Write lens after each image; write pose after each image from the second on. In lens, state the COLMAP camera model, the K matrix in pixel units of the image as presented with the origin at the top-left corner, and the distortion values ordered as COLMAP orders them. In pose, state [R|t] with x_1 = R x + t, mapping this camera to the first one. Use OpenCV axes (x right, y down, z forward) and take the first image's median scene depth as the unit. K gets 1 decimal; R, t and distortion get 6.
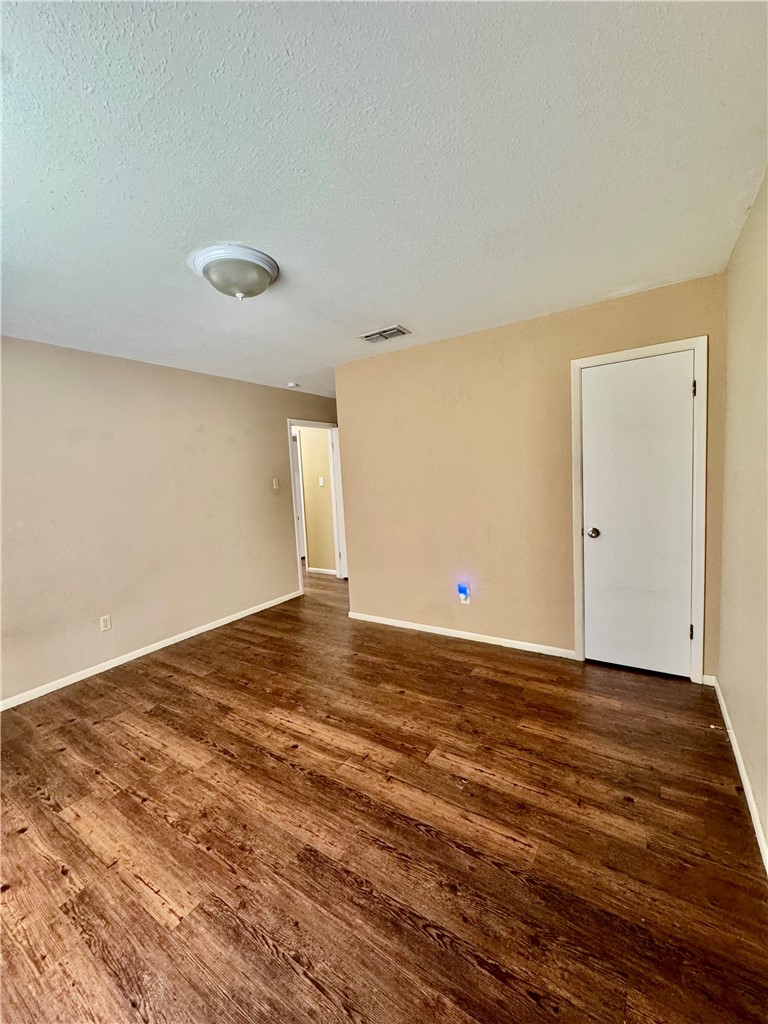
lens RADIAL K [[413.0, 0, 379.2], [0, 413.0, 511.6], [0, 0, 1]] dist [-0.004024, 0.000508]
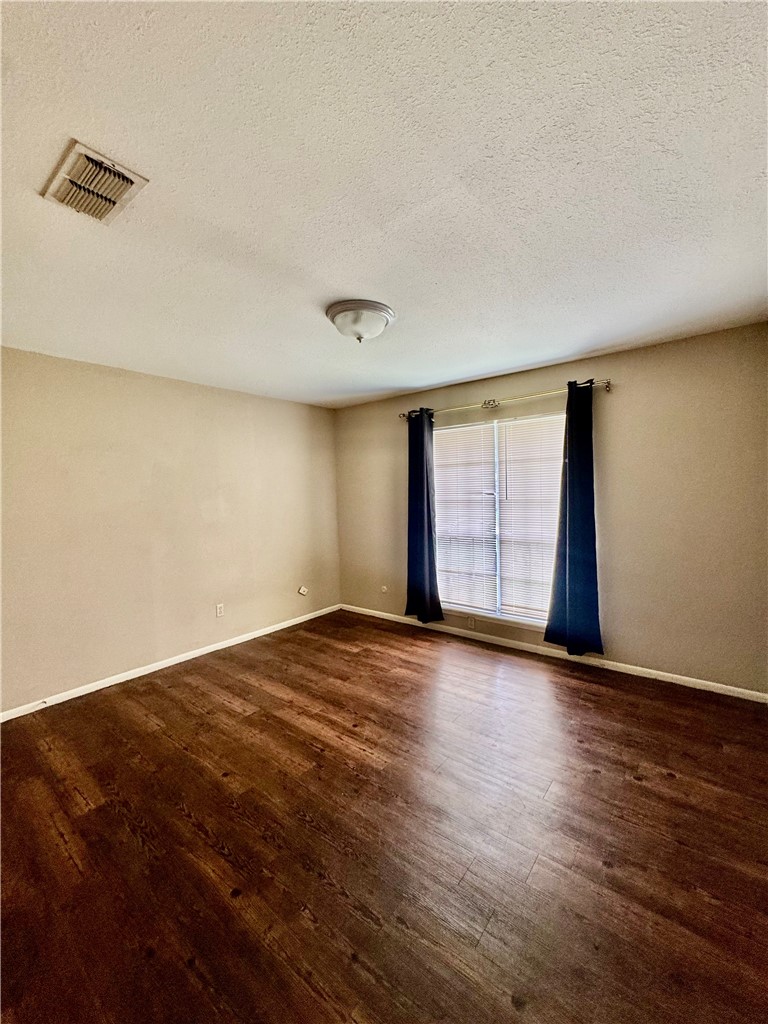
lens RADIAL K [[413.0, 0, 383.8], [0, 413.0, 508.5], [0, 0, 1]] dist [-0.004024, 0.000508]
pose [[-0.993146, 0.074450, 0.090098, -0.447172], [0.084611, 0.989781, 0.114783, -0.169100], [-0.080631, 0.121620, -0.989296, 2.127154]]
